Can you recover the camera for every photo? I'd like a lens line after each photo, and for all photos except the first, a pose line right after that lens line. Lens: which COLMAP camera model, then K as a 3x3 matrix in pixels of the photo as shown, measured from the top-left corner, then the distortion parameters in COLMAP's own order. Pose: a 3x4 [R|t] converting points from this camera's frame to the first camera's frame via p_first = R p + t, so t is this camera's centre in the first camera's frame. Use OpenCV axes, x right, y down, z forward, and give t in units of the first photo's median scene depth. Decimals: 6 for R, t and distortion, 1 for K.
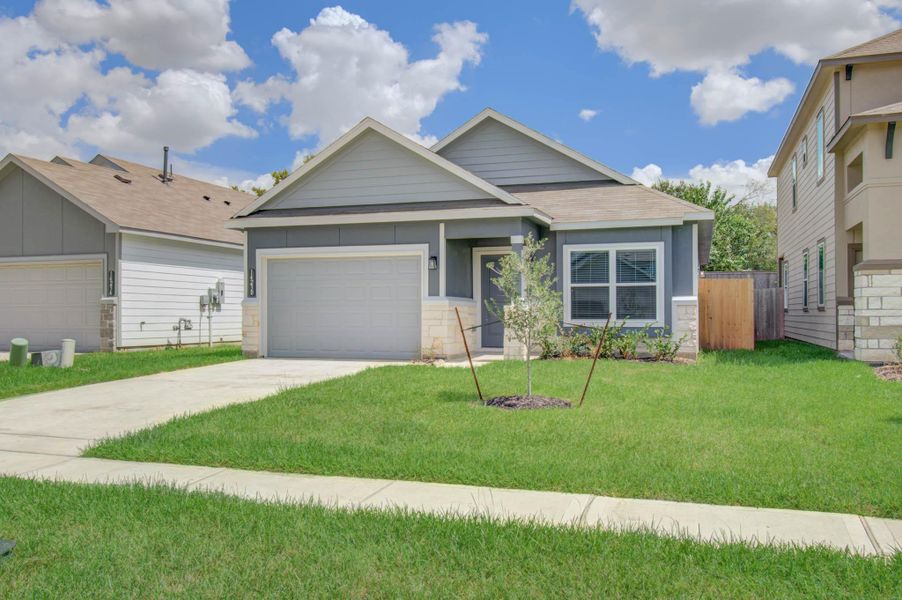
lens RADIAL K [[753.2, 0, 449.8], [0, 753.2, 302.1], [0, 0, 1]] dist [0.043870, 0.002273]
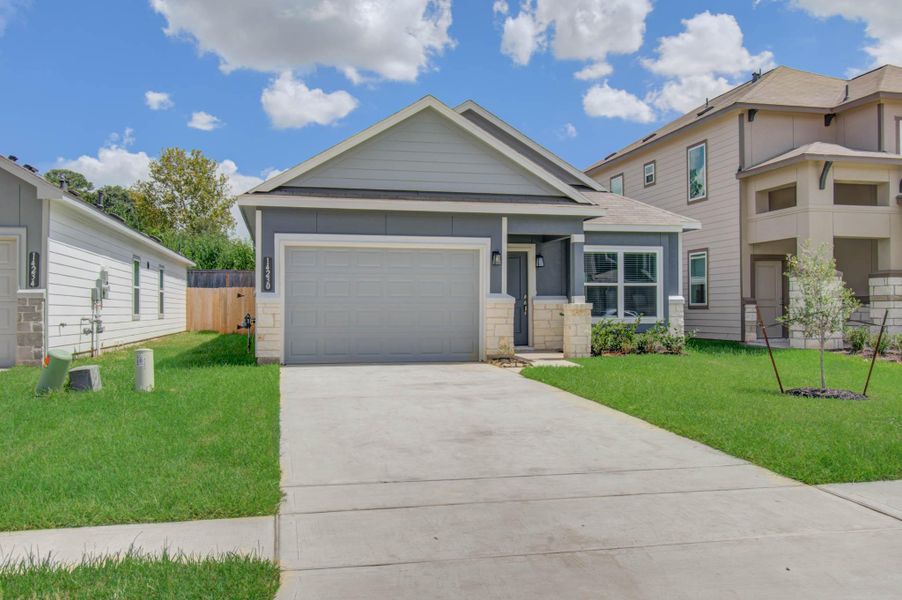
lens RADIAL K [[753.2, 0, 449.8], [0, 753.2, 302.1], [0, 0, 1]] dist [0.043870, 0.002273]
pose [[0.856198, 0.004759, 0.516627, -0.546159], [-0.007305, 0.999969, 0.002894, 0.000905], [-0.516597, -0.006251, 0.856206, 0.207779]]
